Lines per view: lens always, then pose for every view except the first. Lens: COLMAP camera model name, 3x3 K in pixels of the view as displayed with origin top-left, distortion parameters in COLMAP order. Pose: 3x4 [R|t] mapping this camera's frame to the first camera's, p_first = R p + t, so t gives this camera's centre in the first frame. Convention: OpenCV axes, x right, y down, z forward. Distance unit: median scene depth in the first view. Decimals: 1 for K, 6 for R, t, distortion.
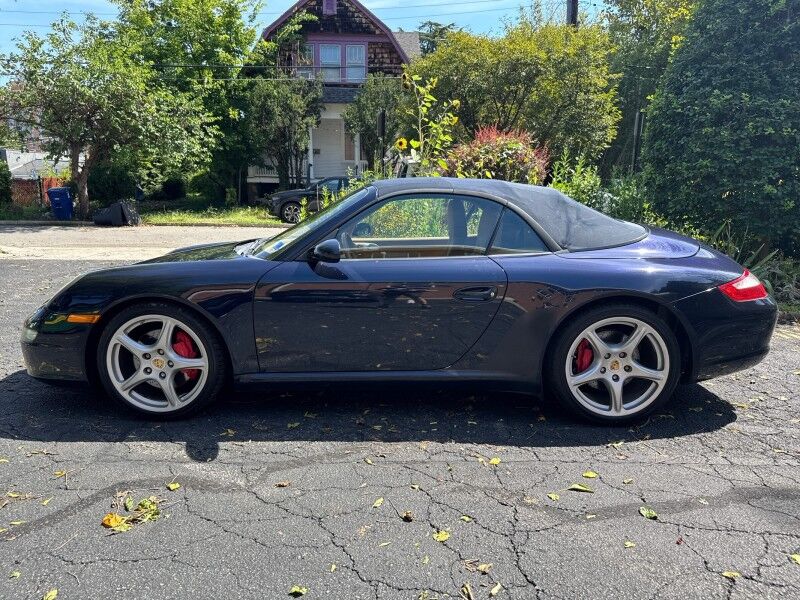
lens RADIAL K [[568.7, 0, 396.2], [0, 568.7, 298.1], [0, 0, 1]] dist [-0.000015, -0.008874]
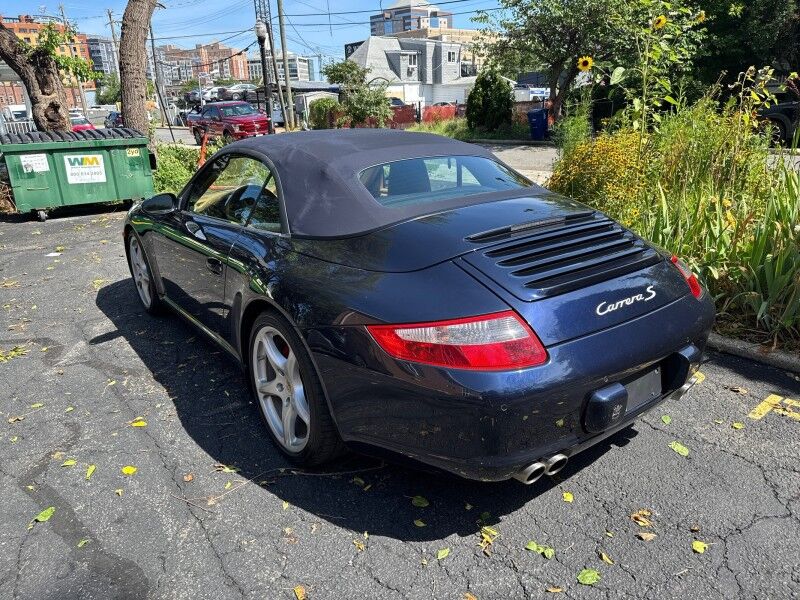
lens RADIAL K [[568.7, 0, 396.5], [0, 568.7, 297.9], [0, 0, 1]] dist [-0.000015, -0.008874]
pose [[0.604442, 0.225848, -0.763965, 0.265940], [-0.111893, 0.973535, 0.199274, -0.044003], [0.788752, -0.034968, 0.613716, 0.161754]]
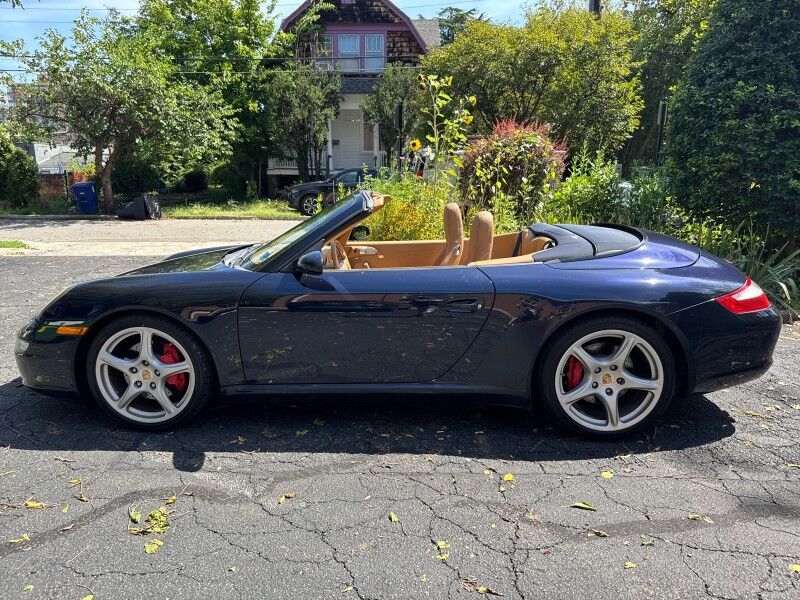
lens RADIAL K [[568.7, 0, 394.5], [0, 568.7, 298.8], [0, 0, 1]] dist [-0.000015, -0.008874]
pose [[0.999189, -0.001234, -0.040240, 0.006373], [0.002091, 0.999772, 0.021263, -0.009496], [0.040204, -0.021330, 0.998964, -0.000620]]
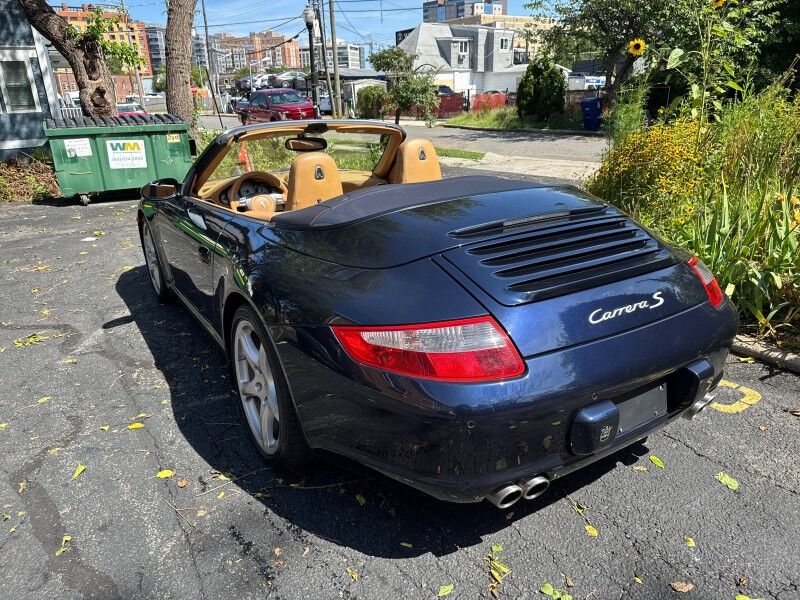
lens RADIAL K [[568.7, 0, 403.6], [0, 568.7, 301.2], [0, 0, 1]] dist [-0.000015, -0.008874]
pose [[0.537683, 0.260581, -0.801869, 0.266096], [-0.125361, 0.965180, 0.229593, -0.045900], [0.833775, -0.022925, 0.551628, 0.189421]]
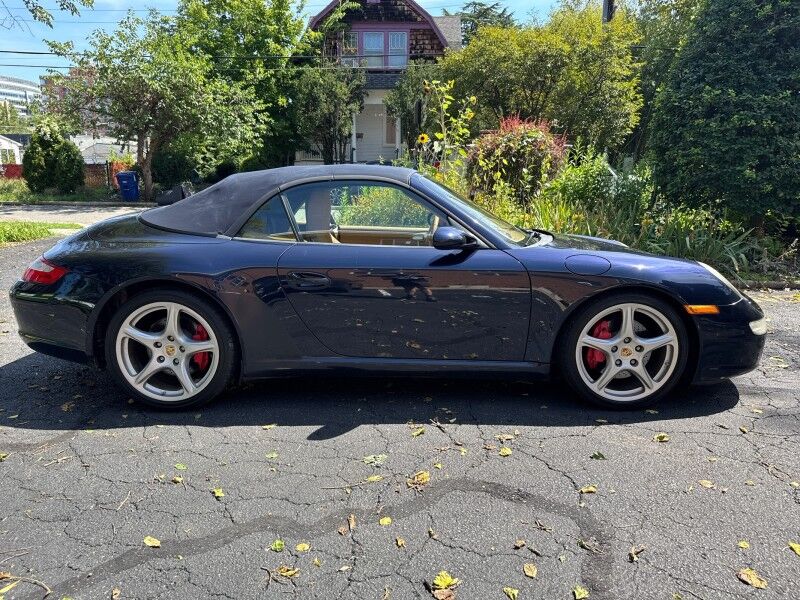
lens RADIAL K [[568.7, 0, 396.3], [0, 568.7, 297.8], [0, 0, 1]] dist [-0.000015, -0.008874]
pose [[0.997121, 0.013487, -0.074619, 0.020350], [-0.011152, 0.999438, 0.031614, 0.014658], [0.075004, -0.030691, 0.996711, -0.104903]]
